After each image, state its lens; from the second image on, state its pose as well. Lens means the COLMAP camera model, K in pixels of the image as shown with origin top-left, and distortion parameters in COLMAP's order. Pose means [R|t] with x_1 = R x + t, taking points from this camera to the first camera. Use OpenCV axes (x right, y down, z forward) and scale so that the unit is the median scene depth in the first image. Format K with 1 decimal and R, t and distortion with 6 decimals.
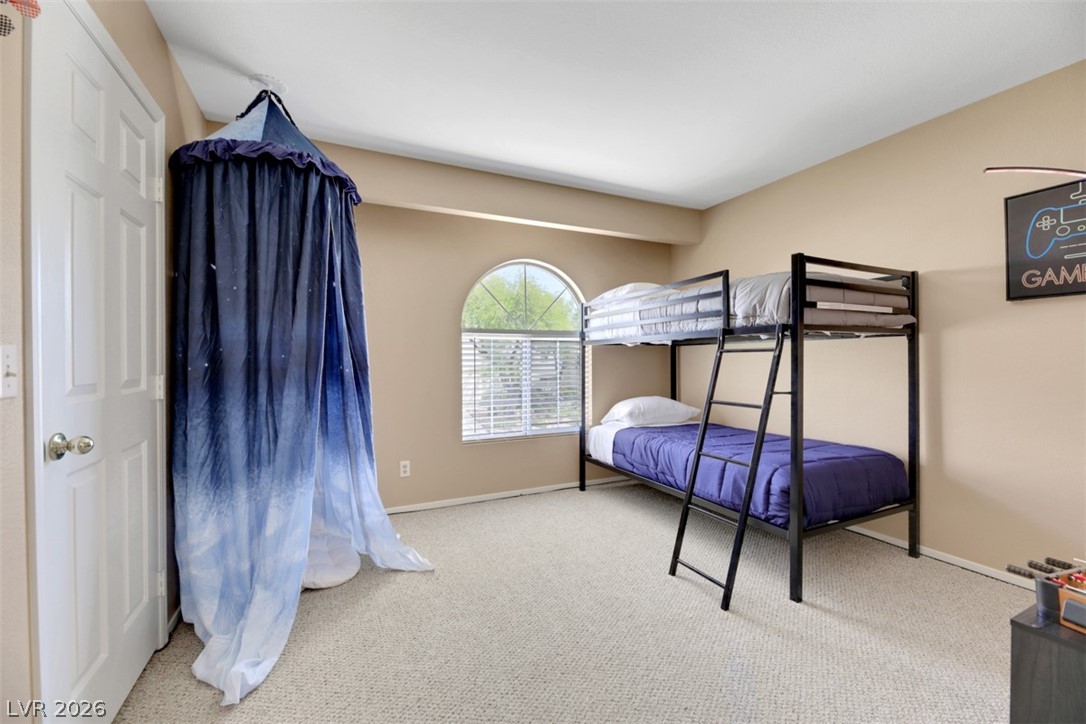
lens RADIAL K [[441.9, 0, 543.0], [0, 441.9, 362.0], [0, 0, 1]] dist [-0.002026, -0.000506]
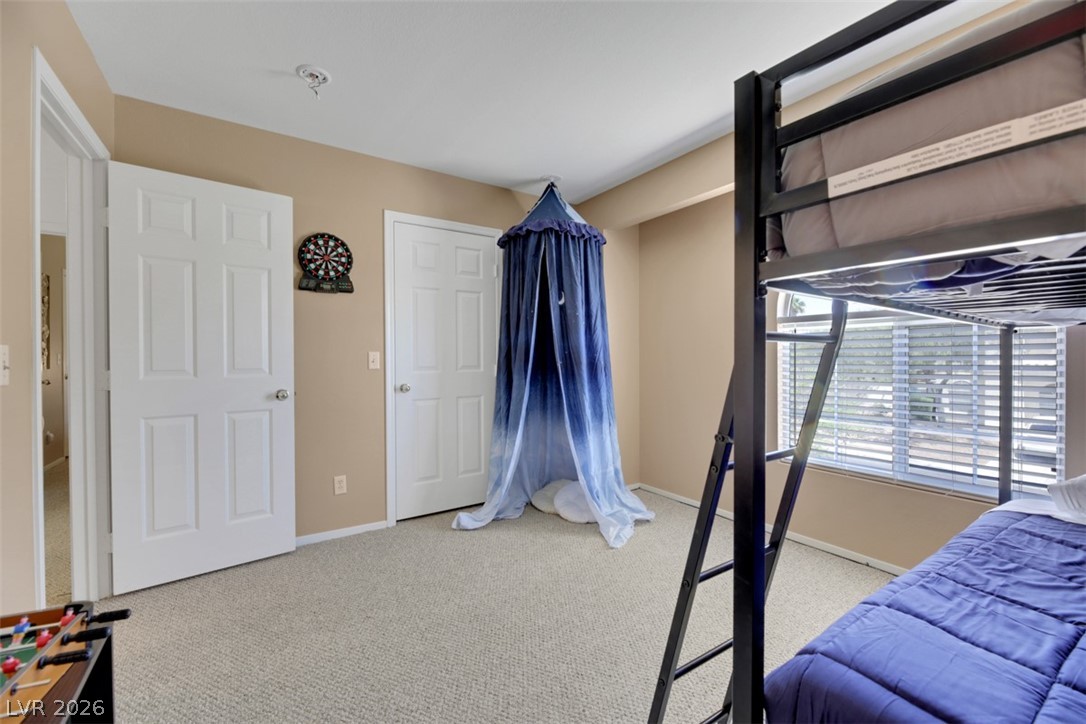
lens RADIAL K [[440.2, 0, 546.3], [0, 440.2, 358.1], [0, 0, 1]] dist [-0.000989, -0.000139]
pose [[0.137916, 0.008483, -0.990408, 0.863075], [-0.003637, 0.999961, 0.008059, -0.010623], [0.990437, 0.002491, 0.137941, 0.727865]]
